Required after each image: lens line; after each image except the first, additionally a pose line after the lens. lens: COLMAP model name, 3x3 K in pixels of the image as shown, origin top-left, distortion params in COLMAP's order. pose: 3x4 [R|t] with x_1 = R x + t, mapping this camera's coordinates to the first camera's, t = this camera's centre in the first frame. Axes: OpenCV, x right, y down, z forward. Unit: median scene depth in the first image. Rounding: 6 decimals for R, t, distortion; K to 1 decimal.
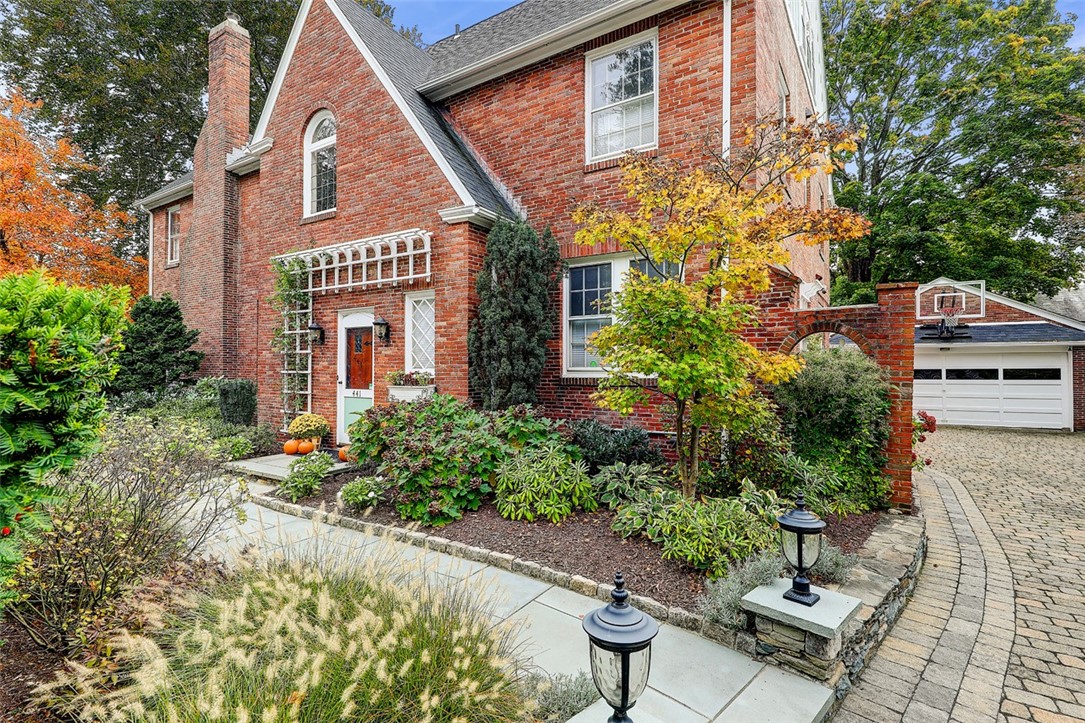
lens RADIAL K [[520.1, 0, 542.5], [0, 520.1, 361.5], [0, 0, 1]] dist [0.001125, 0.000194]
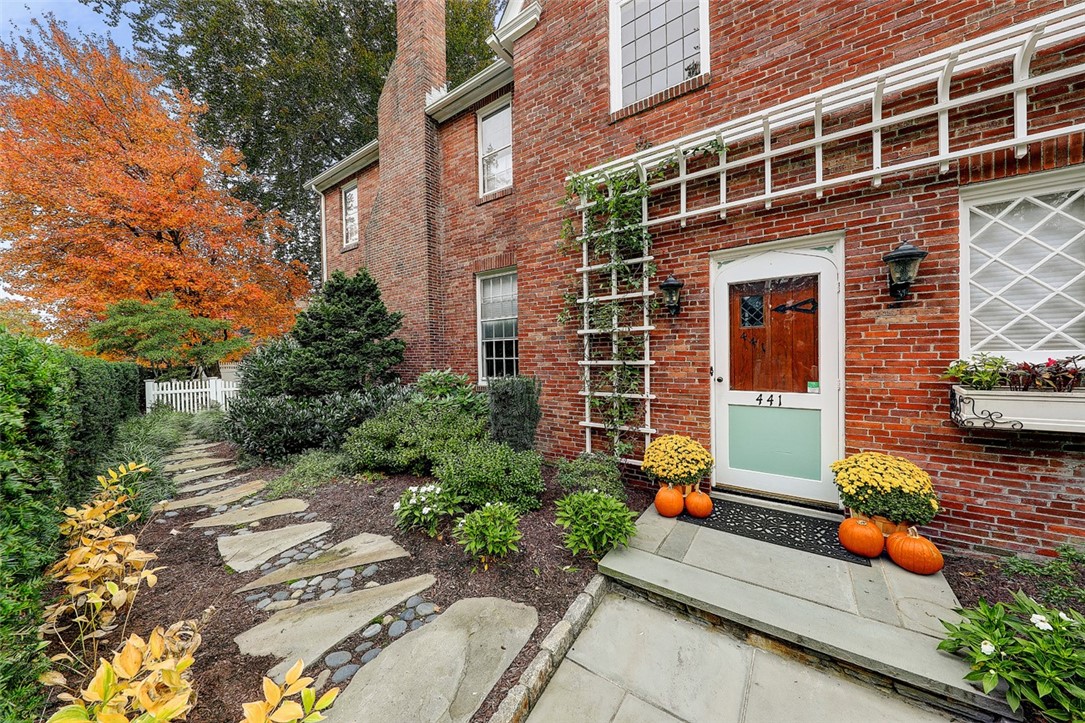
lens RADIAL K [[373.3, 0, 542.5], [0, 373.3, 361.5], [0, 0, 1]] dist [-0.000083, -0.000104]
pose [[0.998599, -0.019182, -0.049319, -0.548689], [0.020623, 0.999370, 0.028868, 0.004523], [0.048734, -0.029844, 0.998366, 0.567238]]
